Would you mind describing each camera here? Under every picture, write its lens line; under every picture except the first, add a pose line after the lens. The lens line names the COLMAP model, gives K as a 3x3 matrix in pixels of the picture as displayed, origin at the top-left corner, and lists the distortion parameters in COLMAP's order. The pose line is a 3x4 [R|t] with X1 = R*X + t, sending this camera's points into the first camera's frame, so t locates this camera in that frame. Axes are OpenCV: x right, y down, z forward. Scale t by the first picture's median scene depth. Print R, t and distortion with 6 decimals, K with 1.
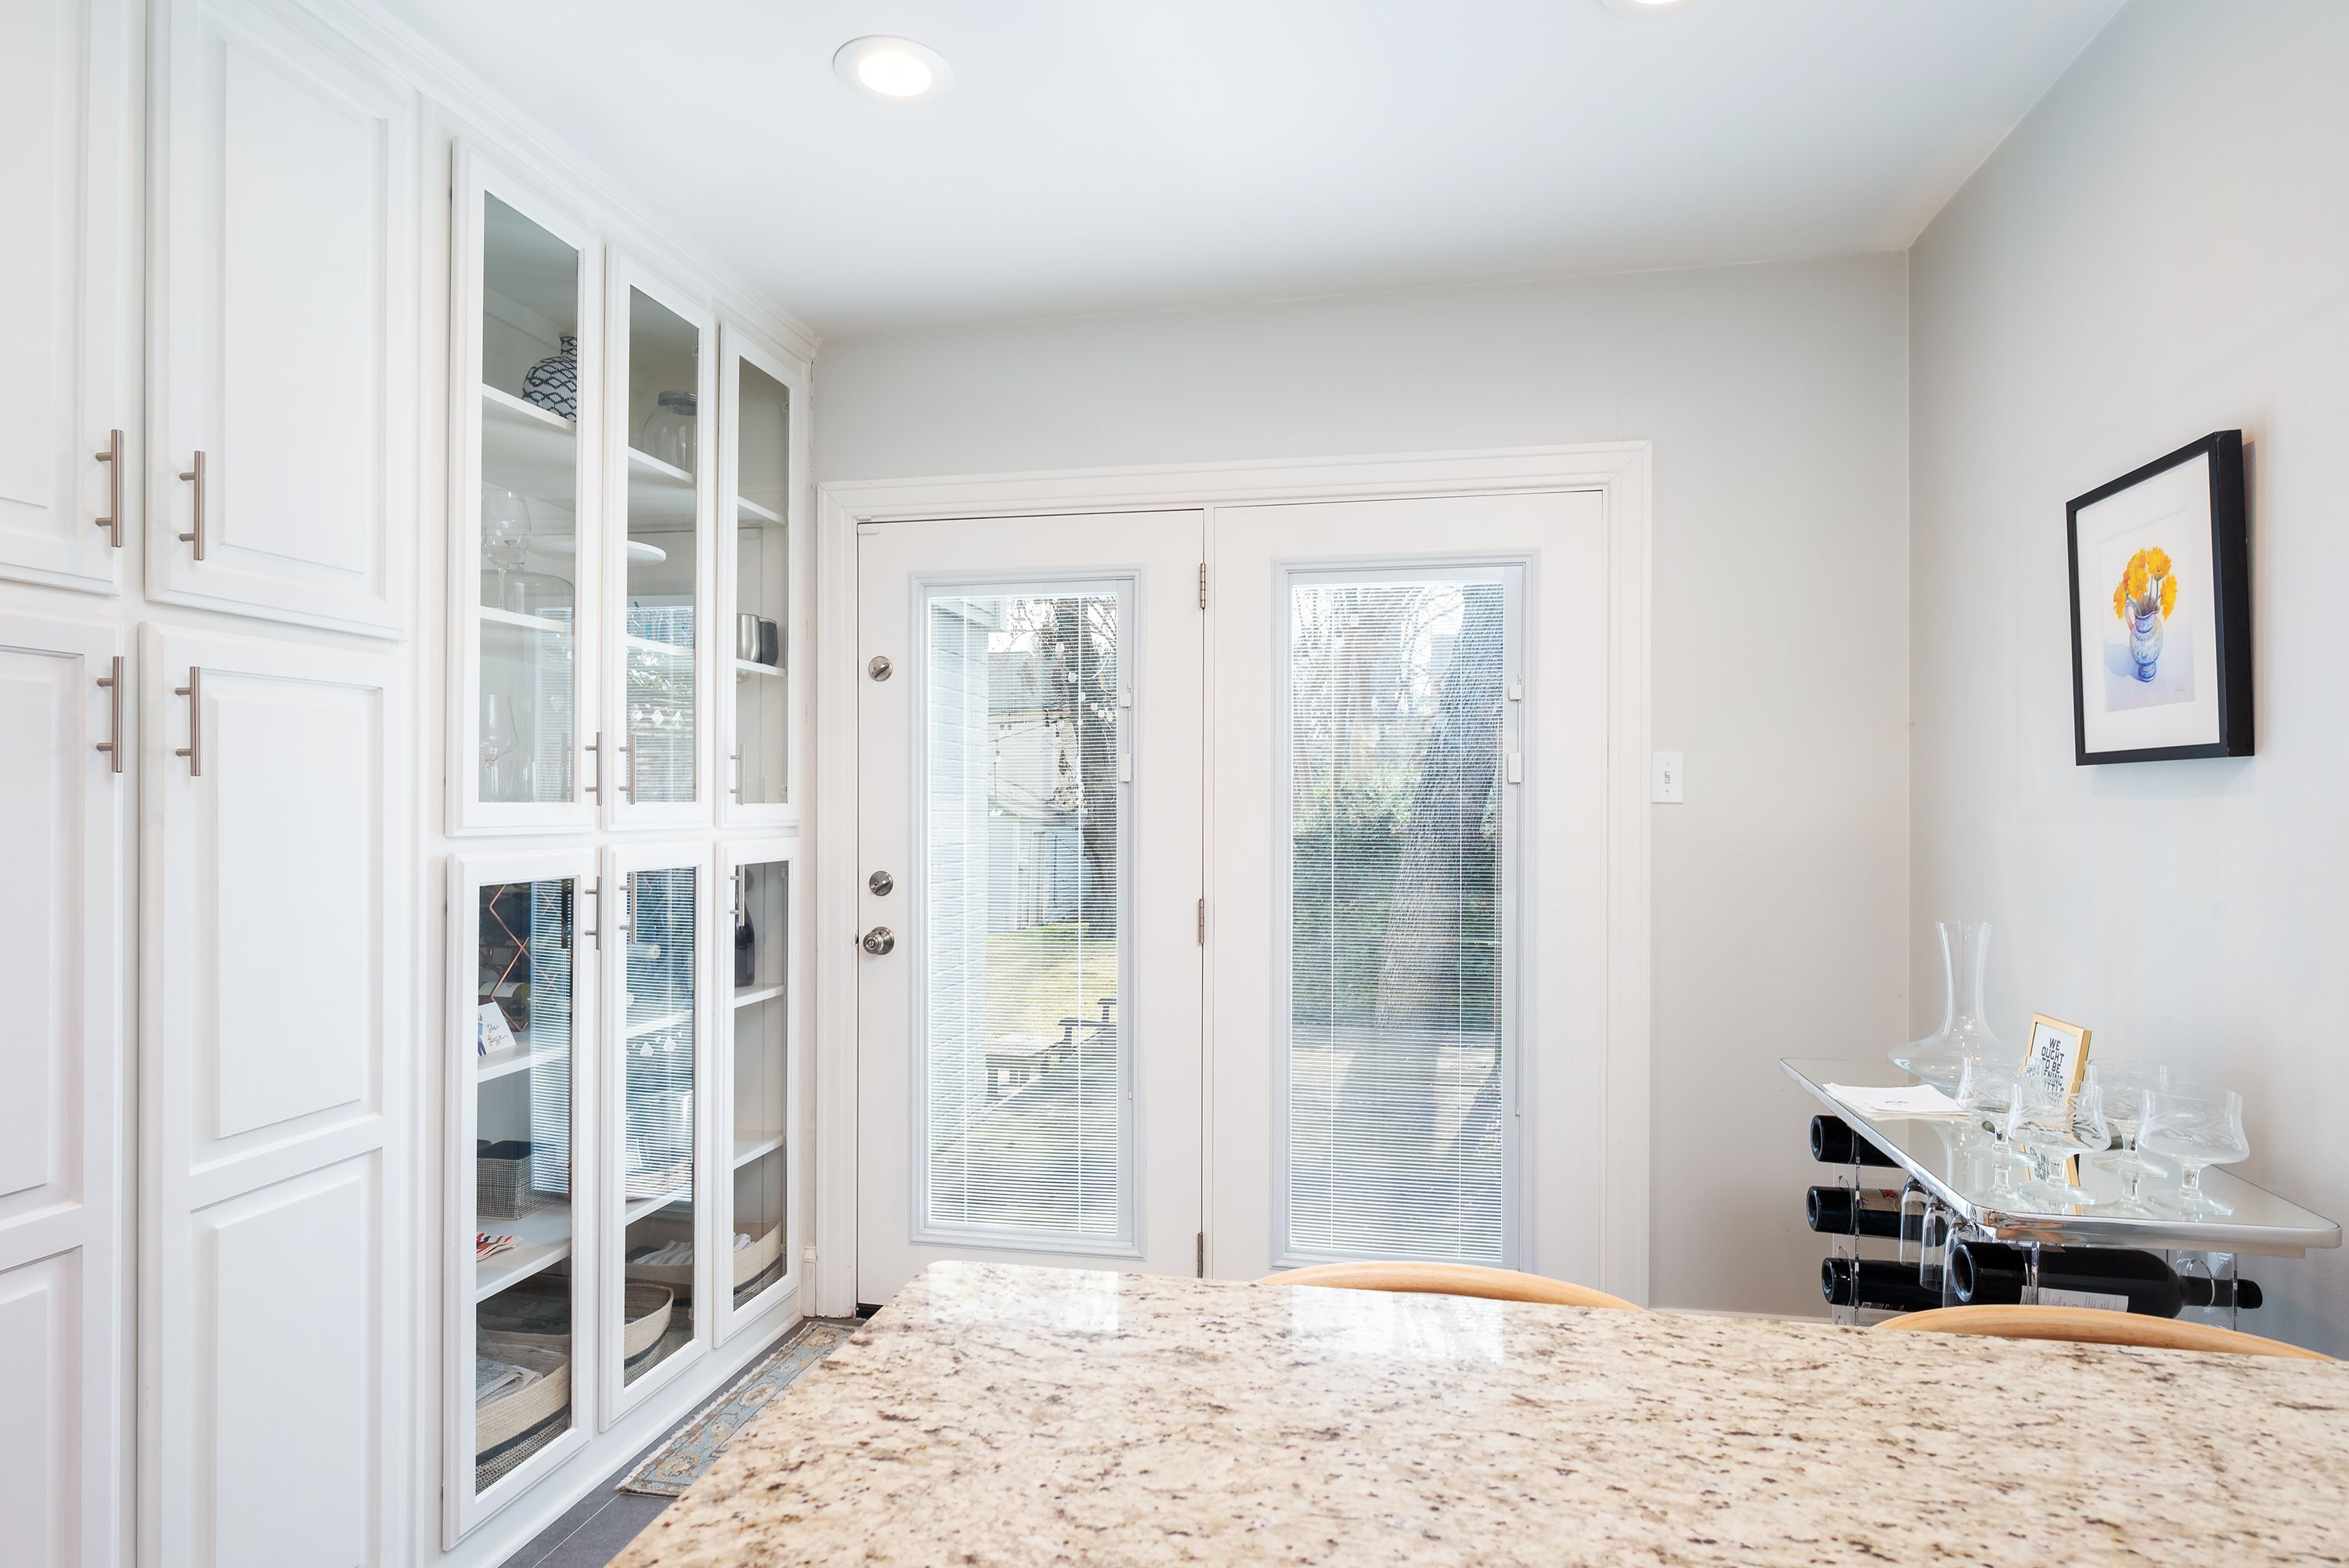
lens RADIAL K [[1241.4, 0, 1173.9], [0, 1241.4, 812.0], [0, 0, 1]] dist [-0.009198, -0.000792]
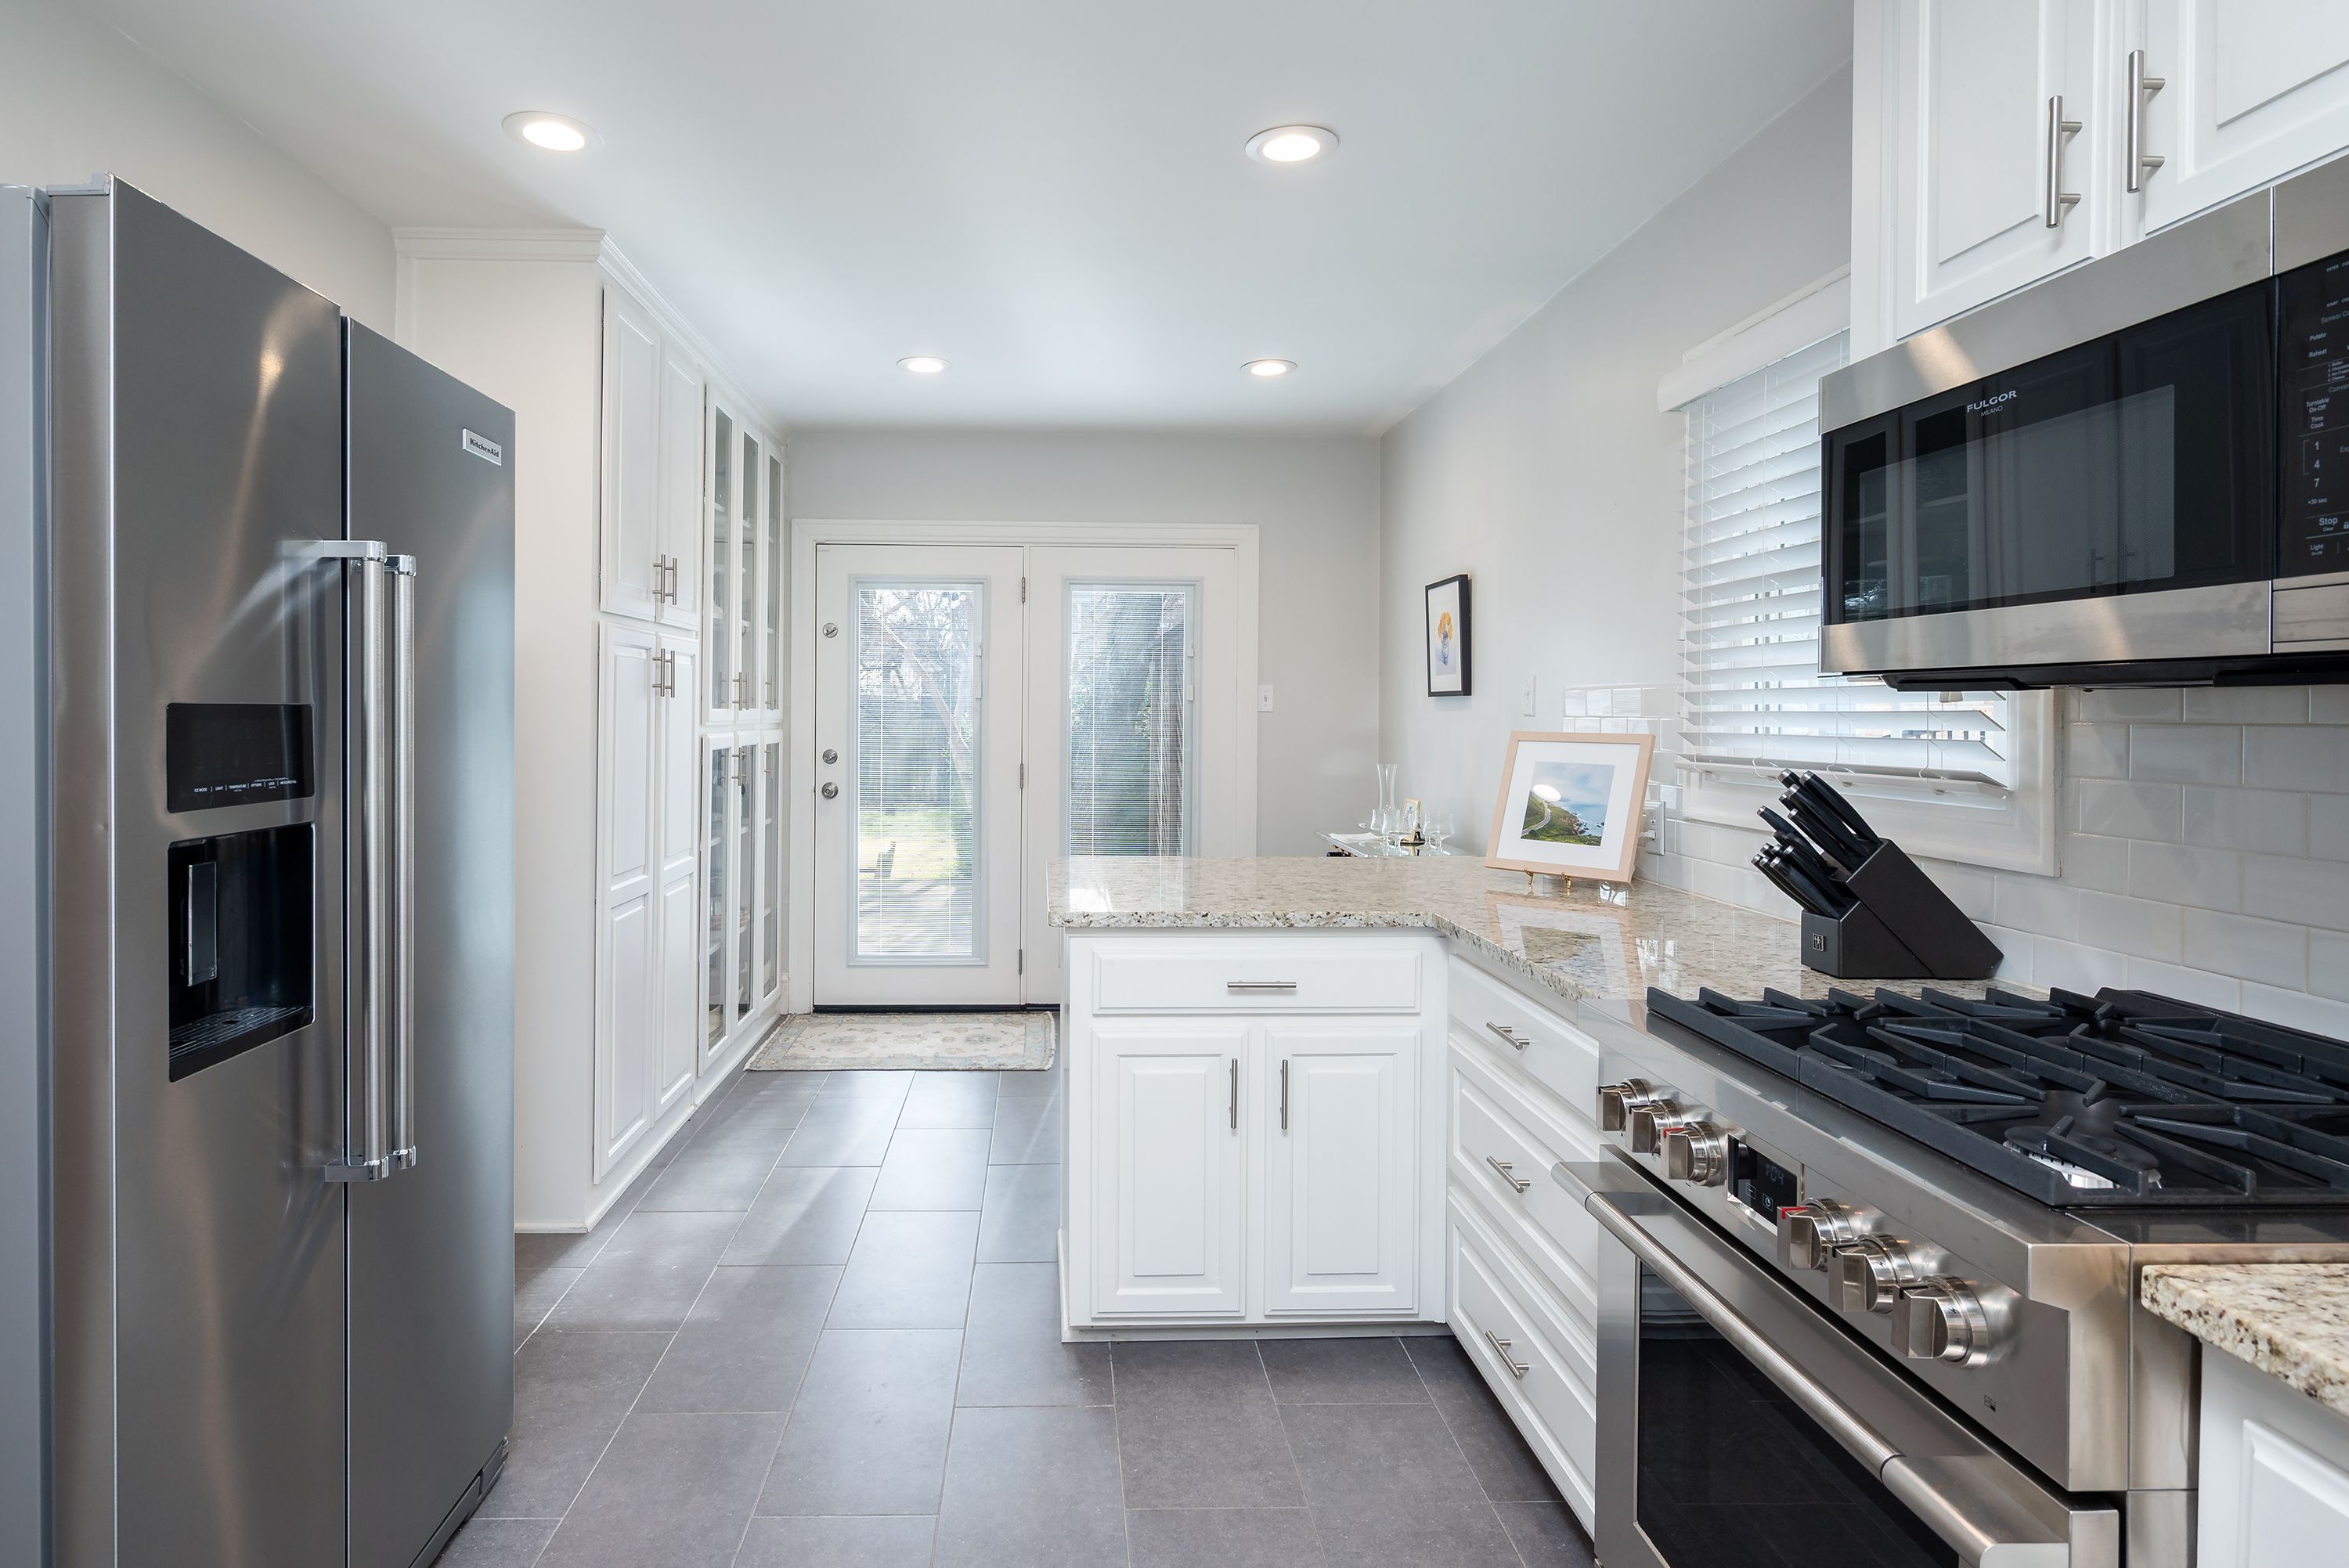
lens RADIAL K [[1195.6, 0, 1083.9], [0, 1195.6, 719.7], [0, 0, 1]] dist [0.002166, 0.001187]
pose [[0.974920, 0.003296, 0.222532, -0.351301], [-0.003917, 0.999990, 0.002350, 0.002408], [-0.222522, -0.003162, 0.974922, -0.905304]]
